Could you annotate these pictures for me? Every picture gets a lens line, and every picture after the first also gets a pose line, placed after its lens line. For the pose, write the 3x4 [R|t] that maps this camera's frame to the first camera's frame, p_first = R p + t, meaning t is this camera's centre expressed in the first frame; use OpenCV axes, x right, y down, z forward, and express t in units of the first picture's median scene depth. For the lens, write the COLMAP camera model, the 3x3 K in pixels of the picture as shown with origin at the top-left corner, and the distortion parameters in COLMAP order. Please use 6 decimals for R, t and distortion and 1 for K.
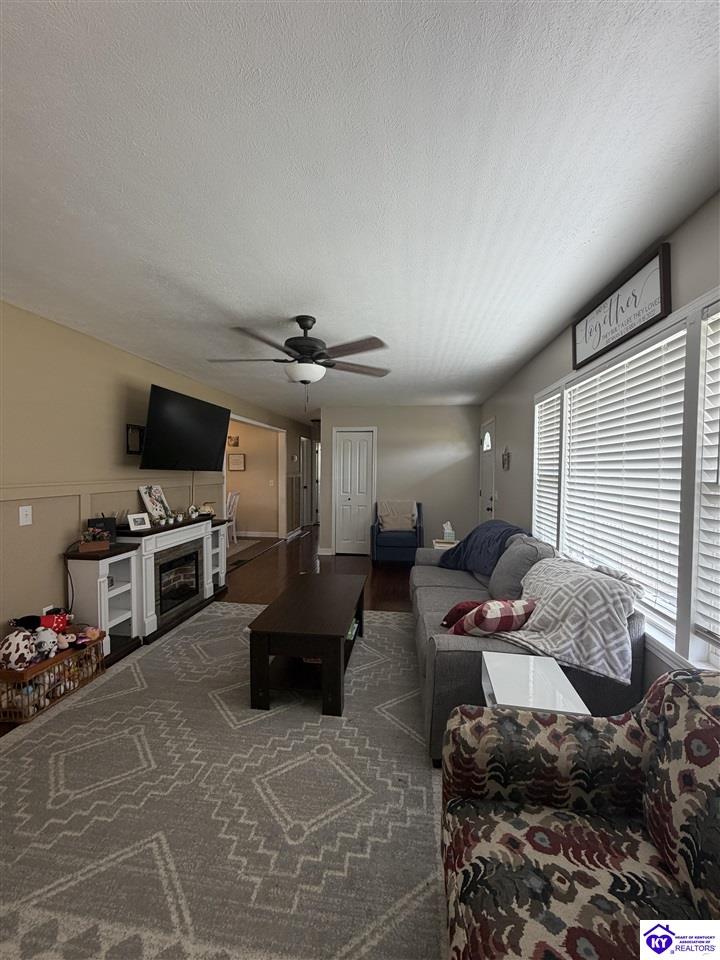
lens RADIAL K [[382.8, 0, 362.1], [0, 382.8, 478.9], [0, 0, 1]] dist [-0.000262, 0.000023]
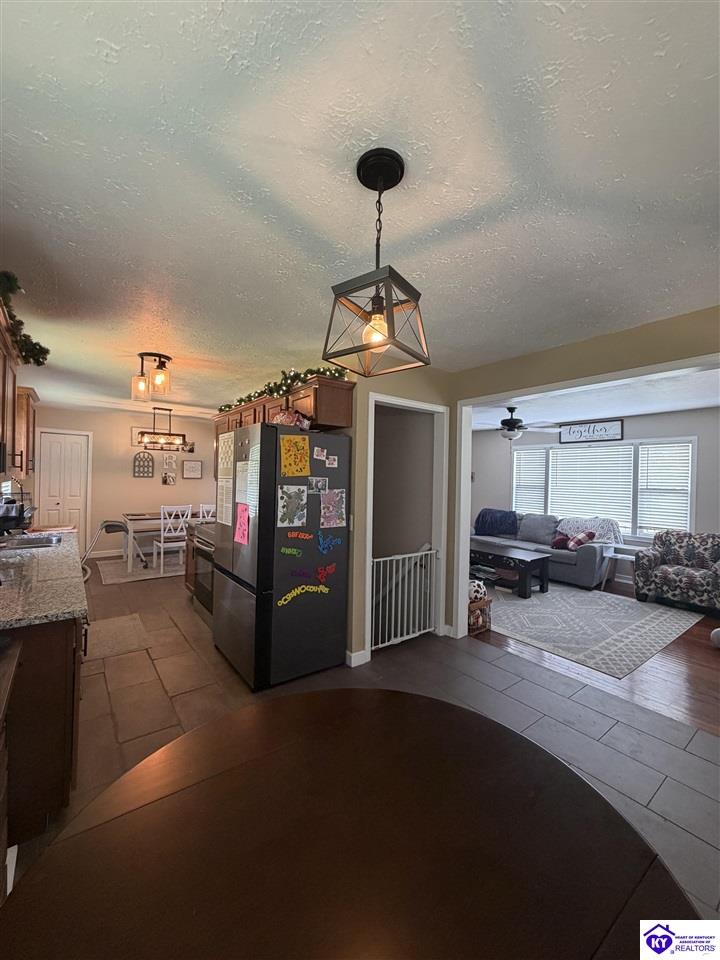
lens RADIAL K [[382.8, 0, 361.9], [0, 382.8, 480.4], [0, 0, 1]] dist [-0.000262, 0.000023]
pose [[0.710368, 0.005390, 0.703809, -2.131346], [0.002440, 0.999946, -0.010121, -0.021225], [-0.703826, 0.008907, 0.710317, 0.133029]]
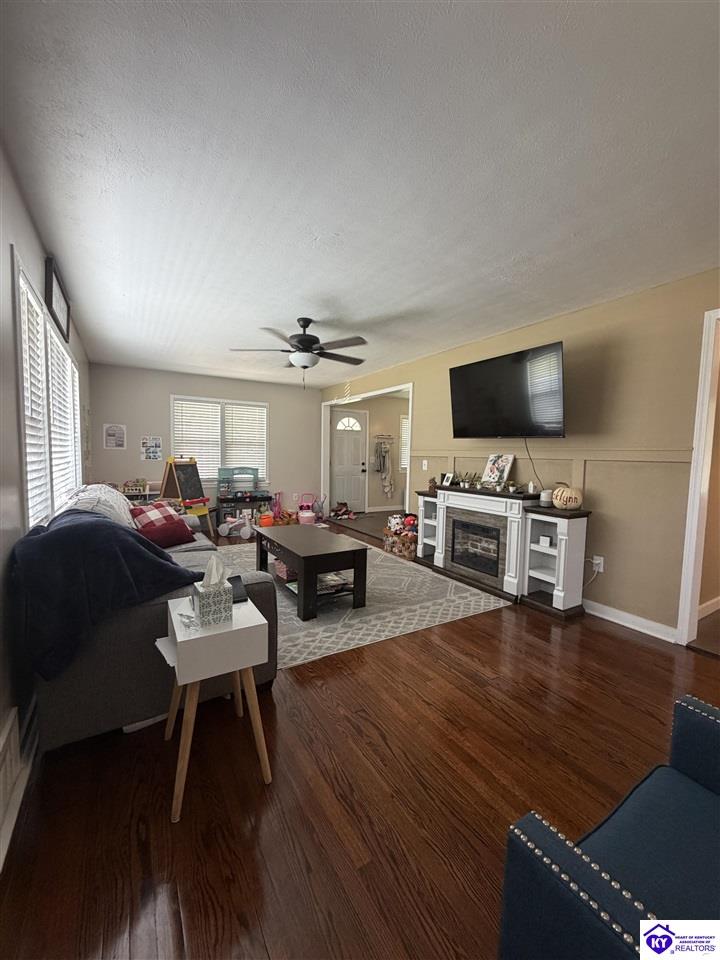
lens RADIAL K [[382.8, 0, 362.7], [0, 382.8, 478.6], [0, 0, 1]] dist [-0.000262, 0.000023]
pose [[-0.776701, 0.018390, -0.629601, 0.557607], [-0.041561, 0.995899, 0.080360, 0.021359], [0.628497, 0.088583, -0.772751, 2.238554]]
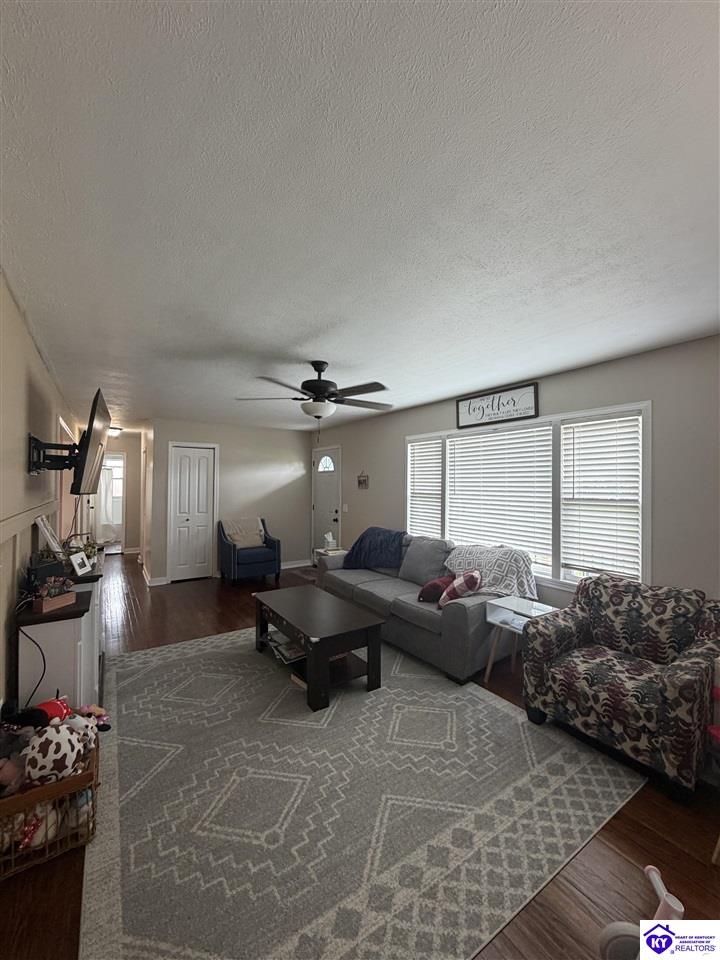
lens RADIAL K [[382.8, 0, 362.4], [0, 382.8, 478.9], [0, 0, 1]] dist [-0.000262, 0.000023]
pose [[0.751771, 0.005370, 0.659403, -0.819893], [0.016967, 0.999478, -0.027482, -0.033957], [-0.659206, 0.031848, 0.751287, 0.053134]]
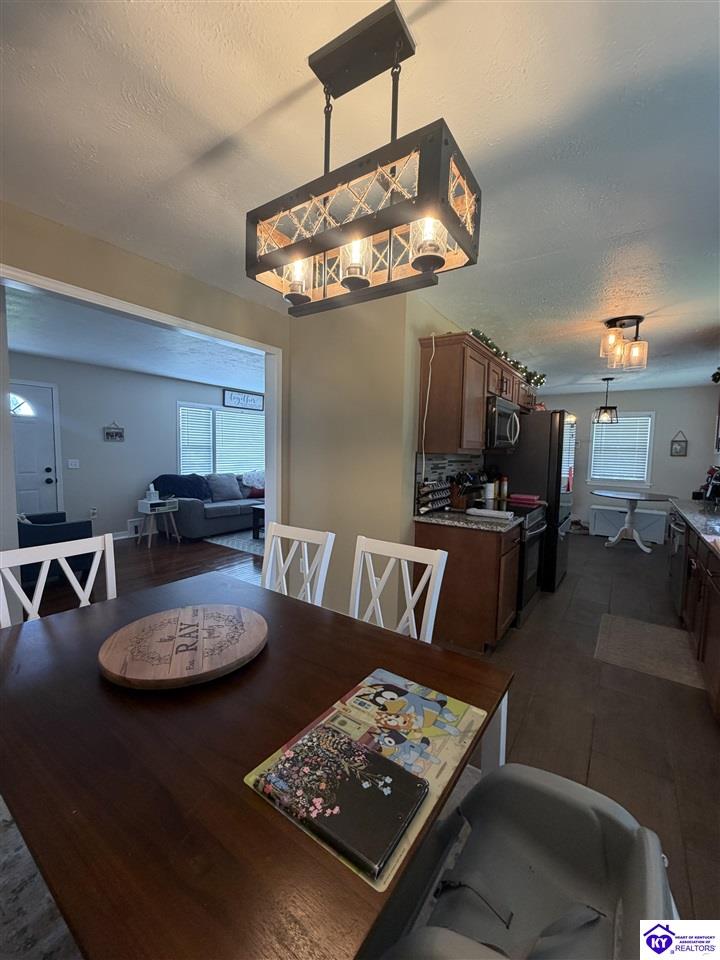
lens RADIAL K [[382.8, 0, 359.3], [0, 382.8, 479.5], [0, 0, 1]] dist [-0.000262, 0.000023]
pose [[-0.888530, -0.066055, 0.454039, -1.561854], [-0.018129, 0.993864, 0.109114, -0.083003], [-0.458460, 0.088720, -0.884275, 3.002656]]
